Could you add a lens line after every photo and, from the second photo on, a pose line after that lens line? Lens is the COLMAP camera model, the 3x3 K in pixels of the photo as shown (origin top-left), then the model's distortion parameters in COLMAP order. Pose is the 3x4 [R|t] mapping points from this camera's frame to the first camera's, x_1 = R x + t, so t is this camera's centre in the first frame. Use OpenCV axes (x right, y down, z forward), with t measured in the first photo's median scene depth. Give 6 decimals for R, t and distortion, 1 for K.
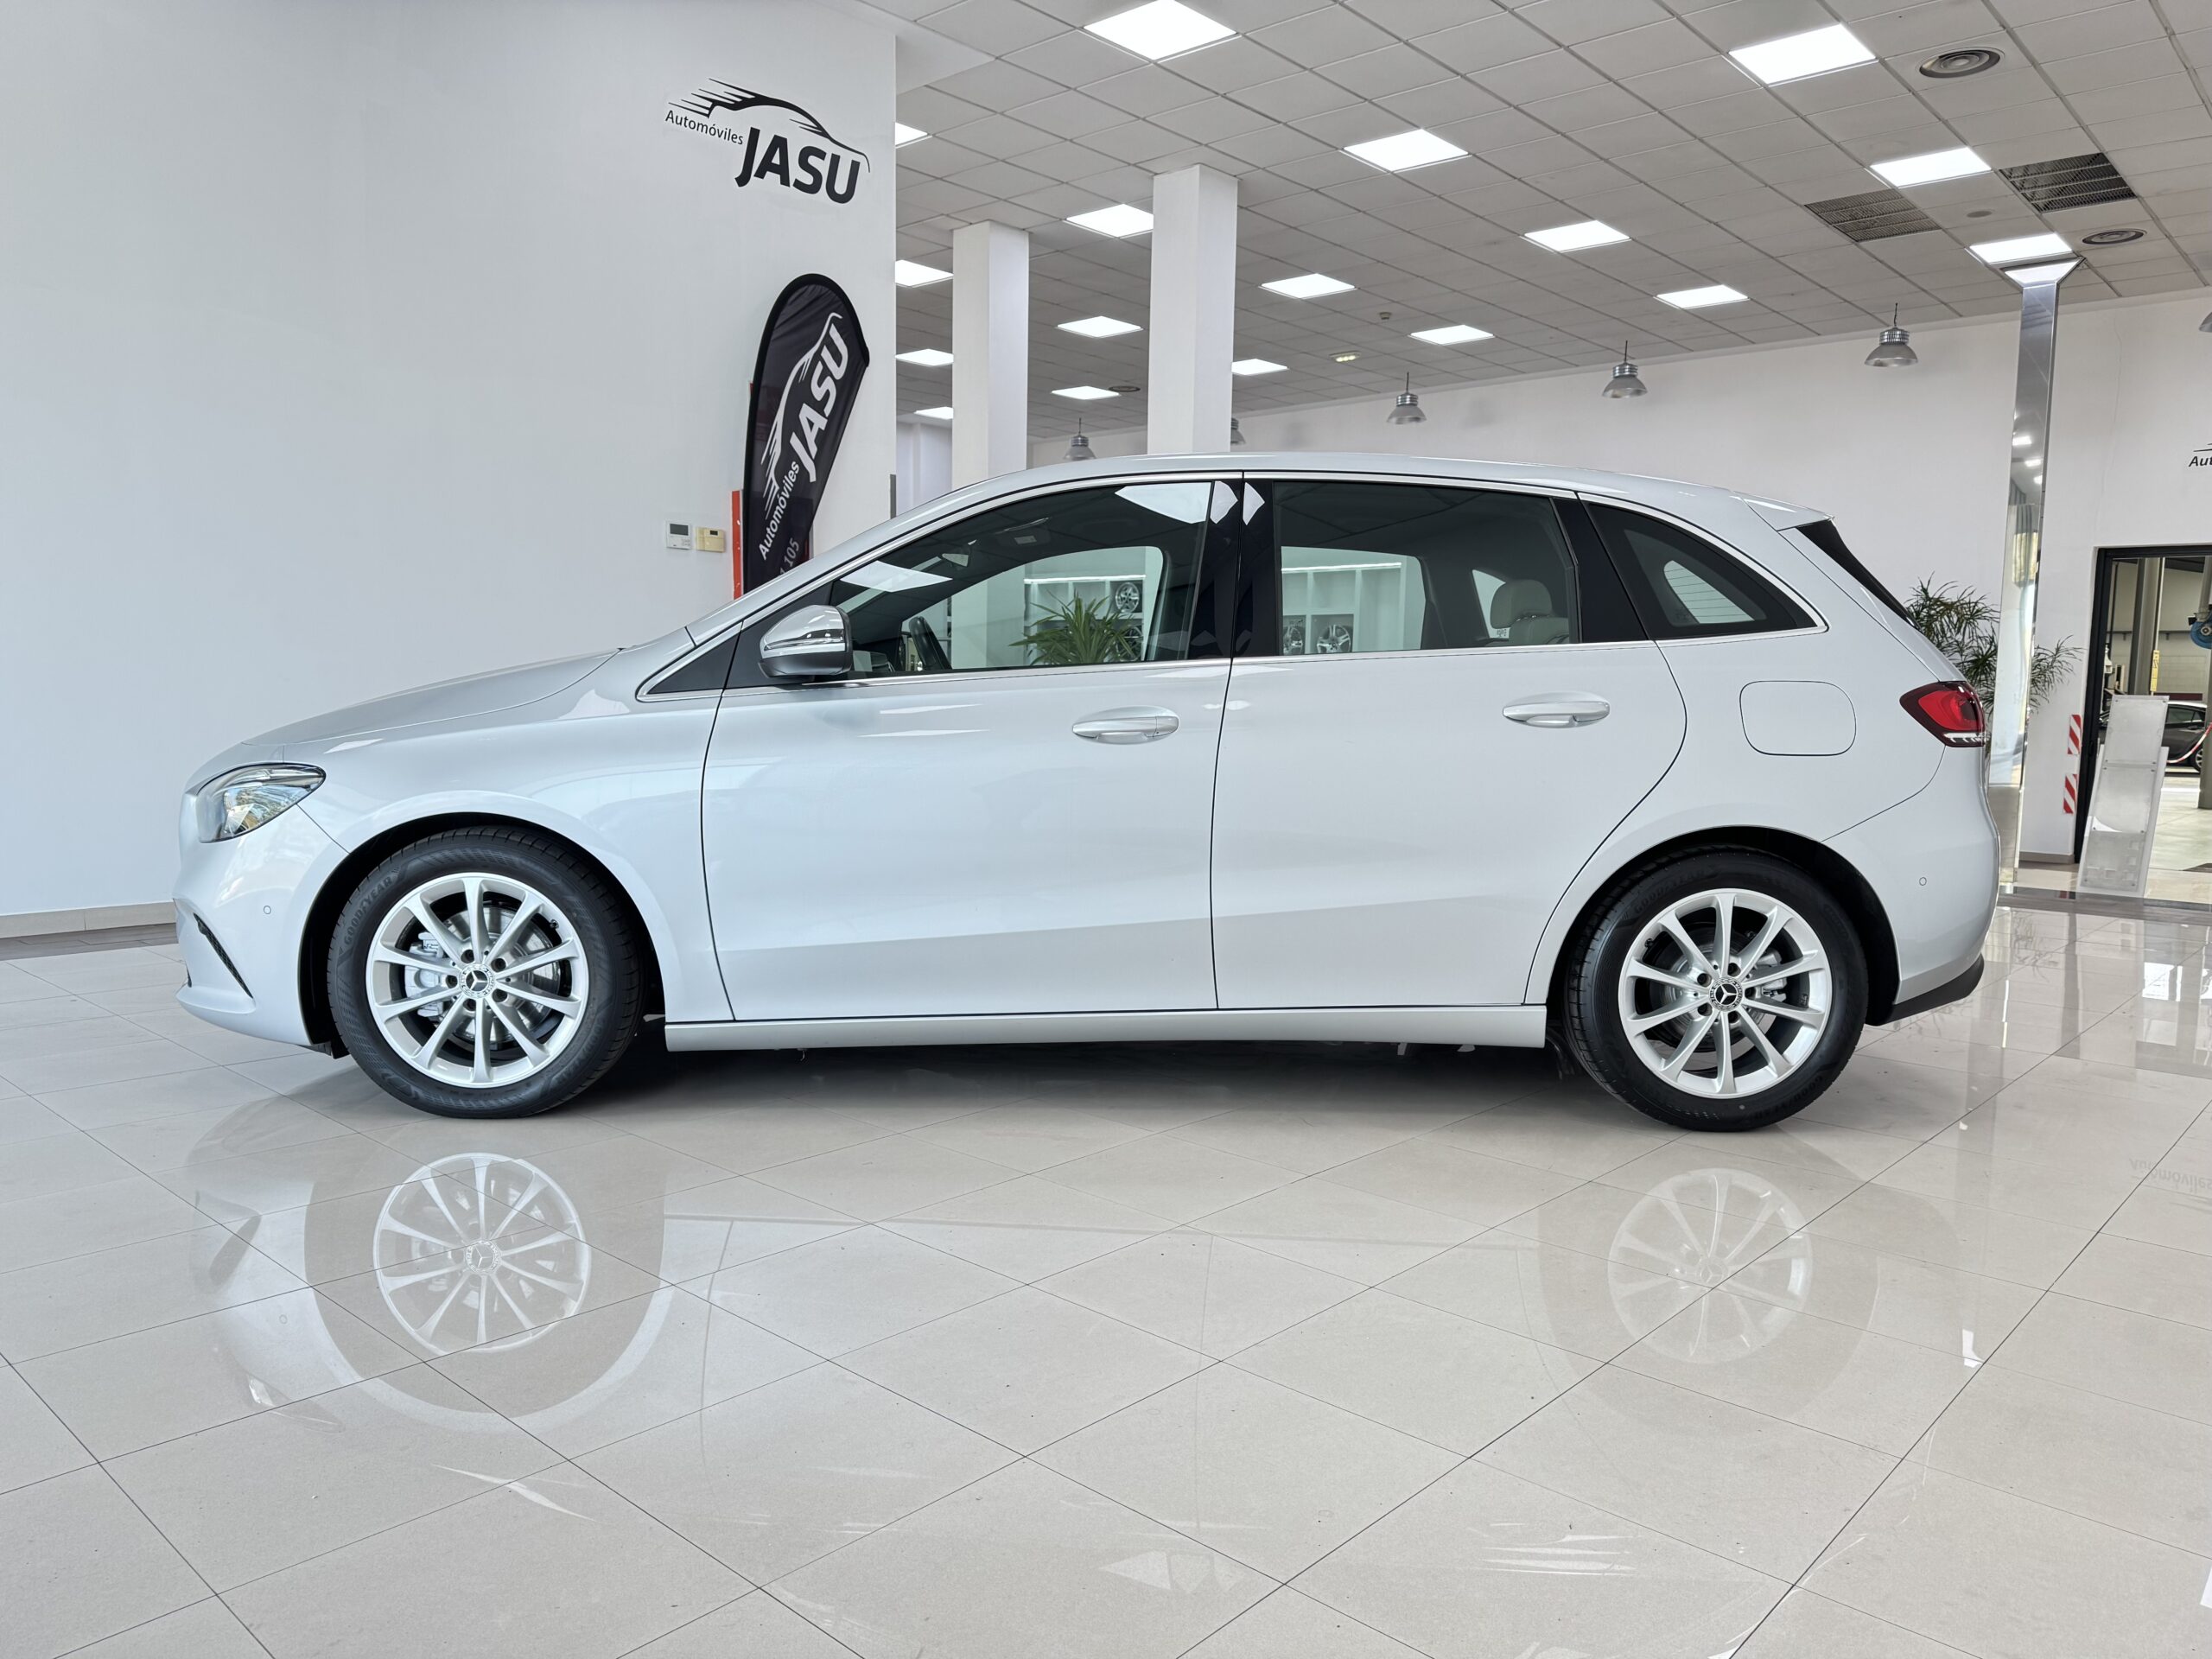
lens RADIAL K [[1589.3, 0, 1106.4], [0, 1589.3, 842.6], [0, 0, 1]] dist [-0.002194, -0.000905]
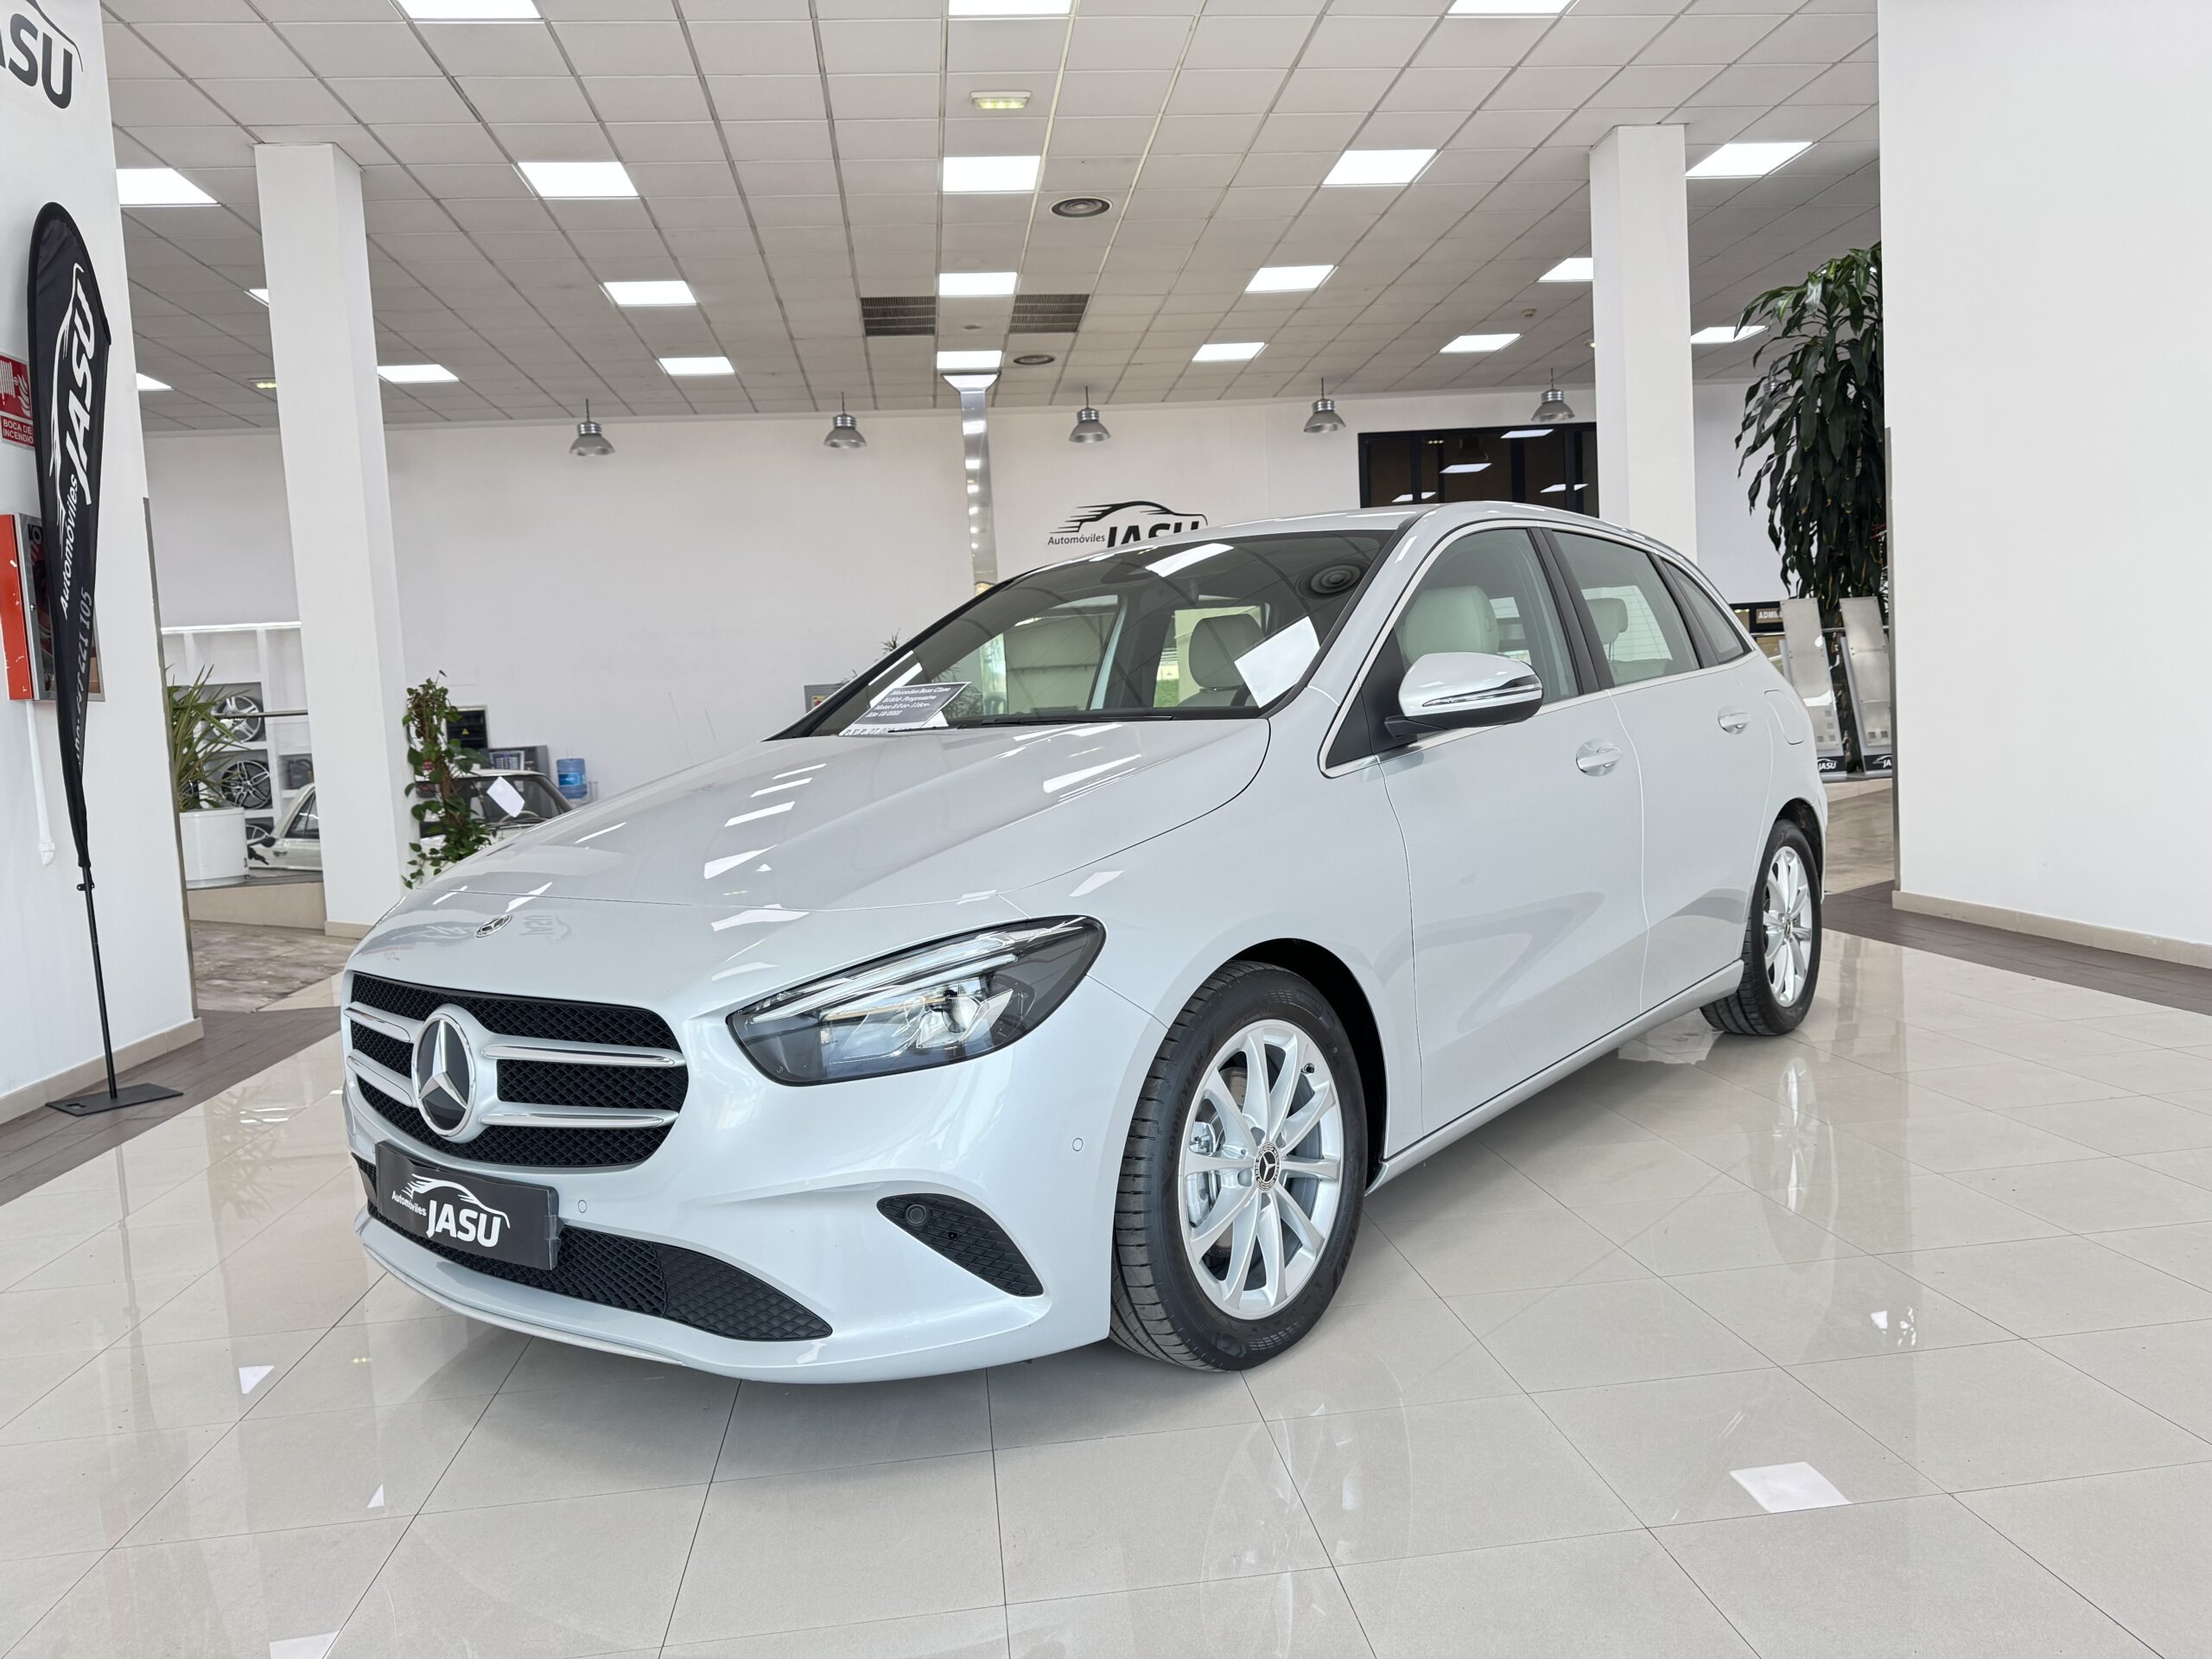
lens RADIAL K [[1549.6, 0, 1106.0], [0, 1549.6, 829.5], [0, 0, 1]] dist [0.056529, -0.054565]
pose [[0.659180, -0.108565, 0.744107, -0.375817], [0.139594, 0.989991, 0.020777, -0.037720], [-0.738914, 0.090177, 0.667738, 0.214635]]
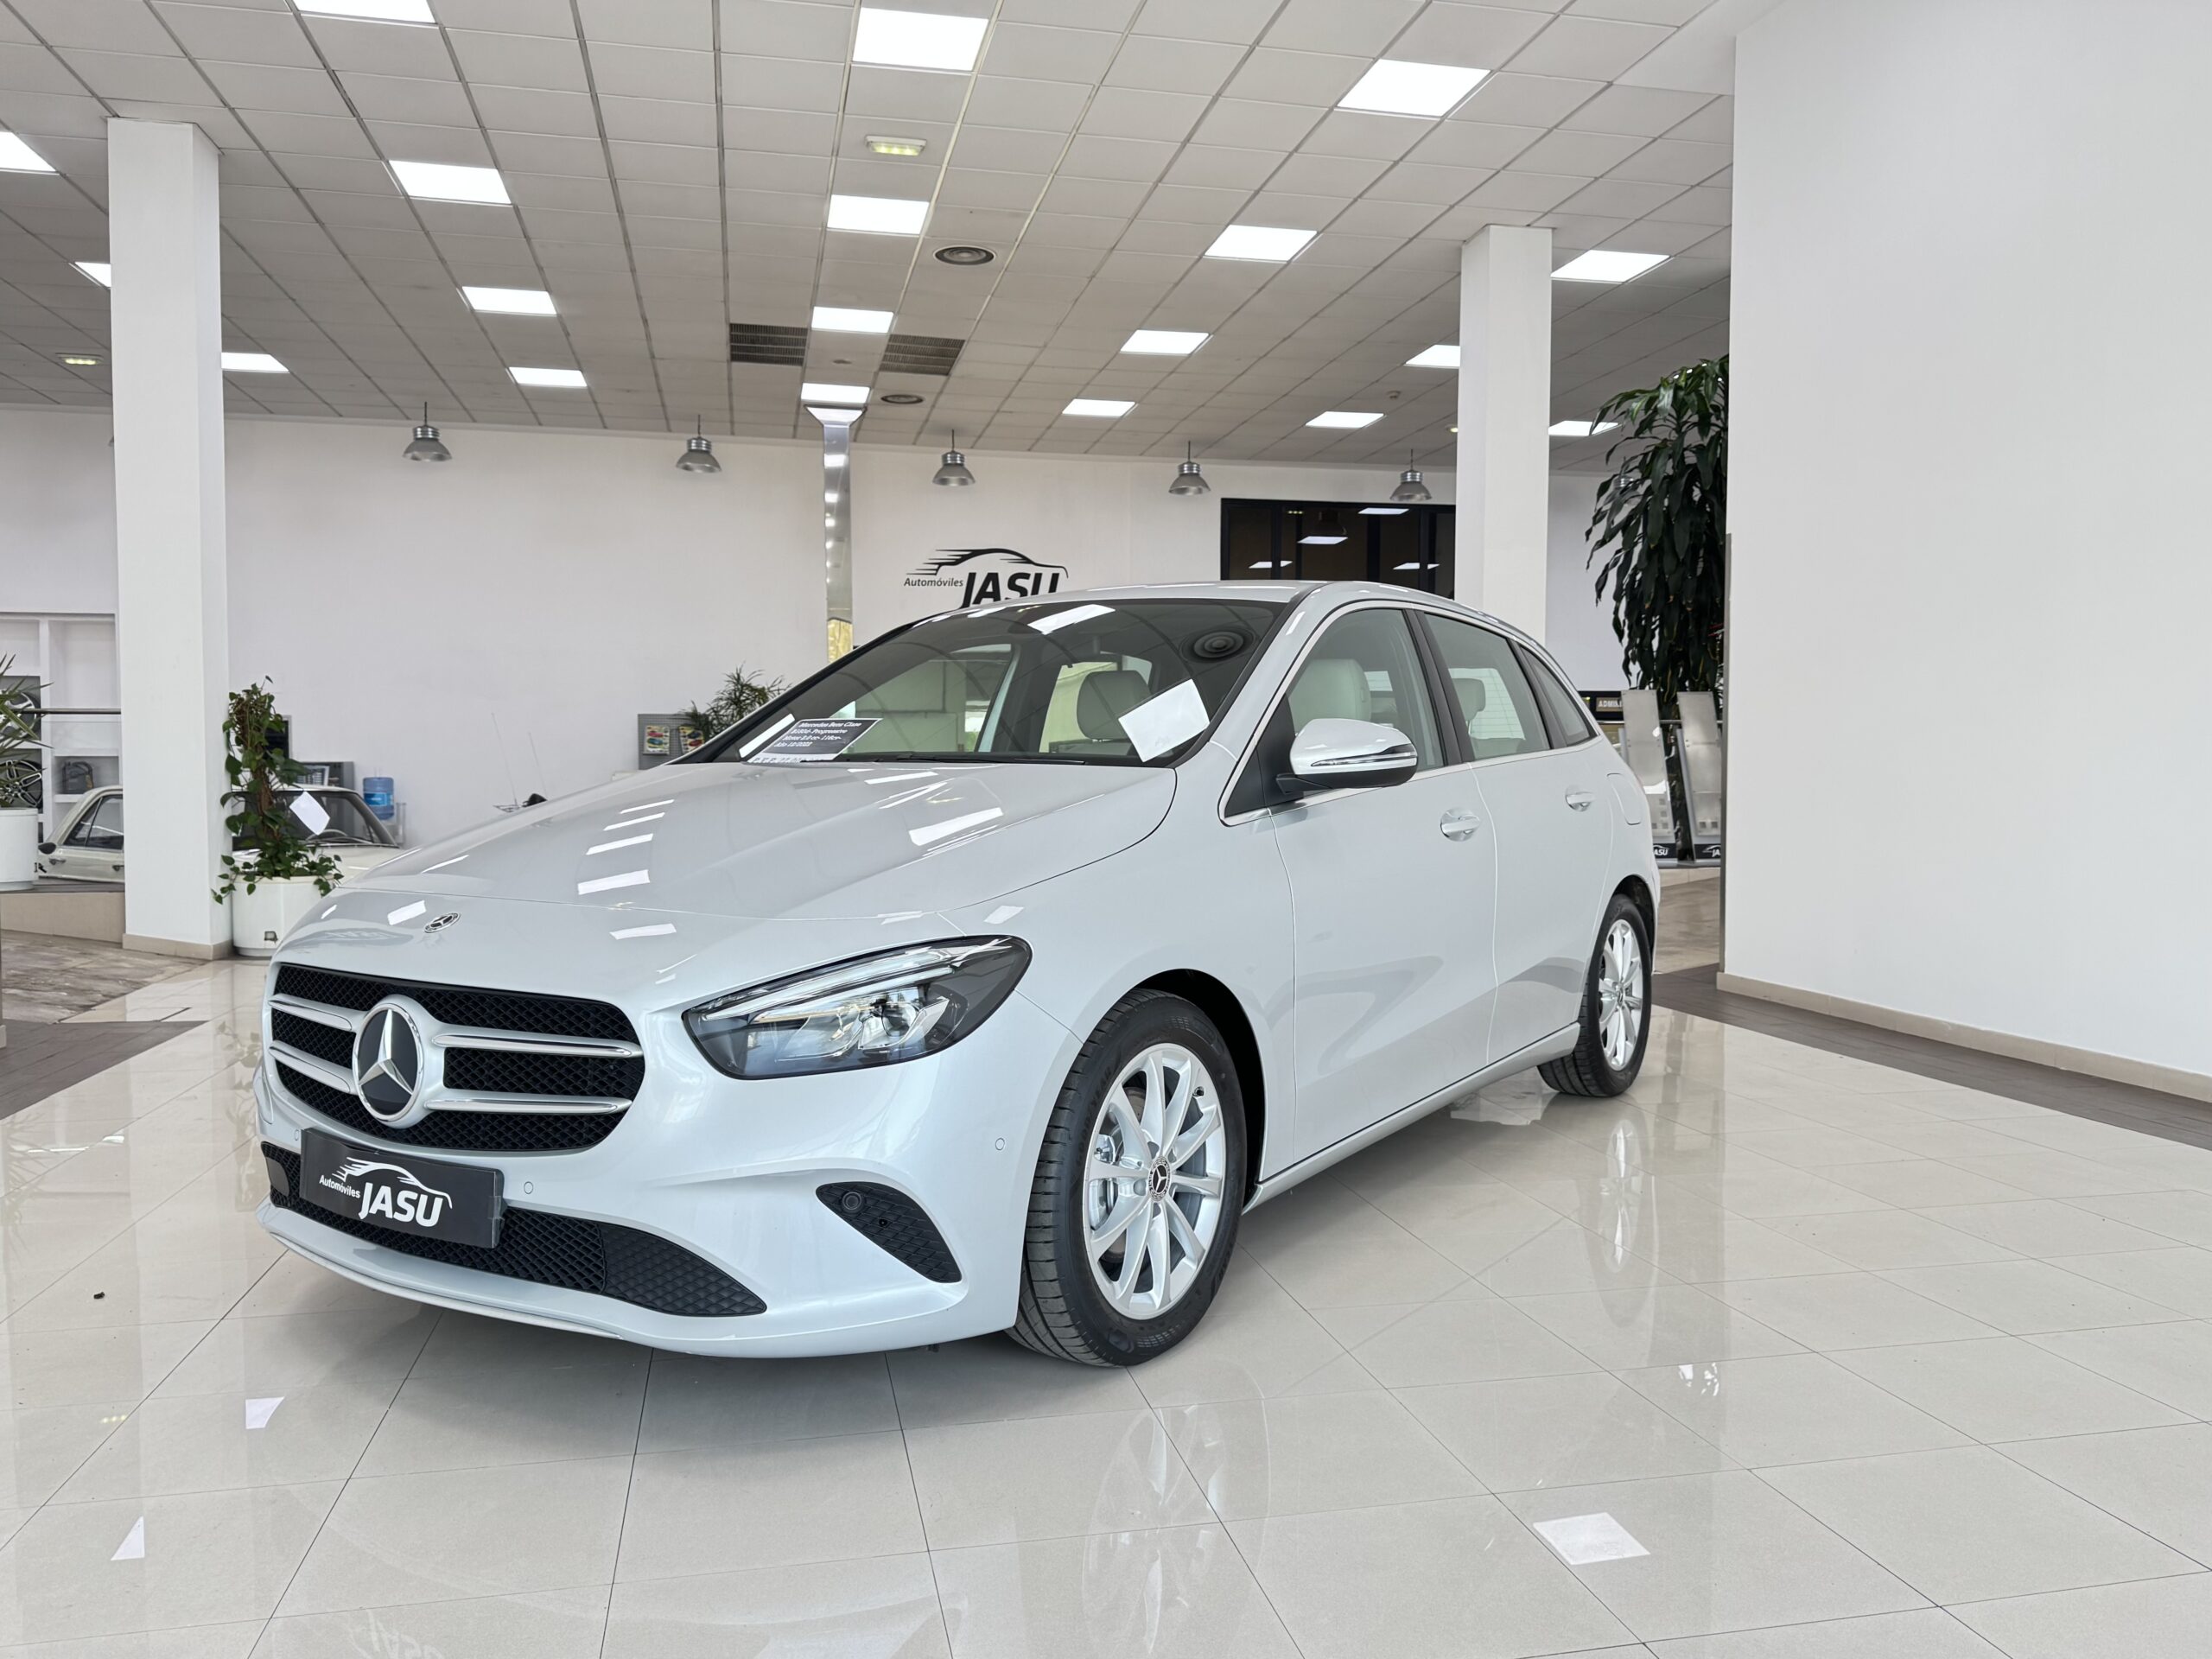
lens RADIAL K [[1613.3, 0, 1086.7], [0, 1613.3, 838.1], [0, 0, 1]] dist [0.072684, -0.067978]
pose [[0.589771, -0.052081, 0.805889, -0.415719], [0.087516, 0.996163, 0.000331, -0.035510], [-0.802815, 0.070333, 0.592066, 0.204634]]
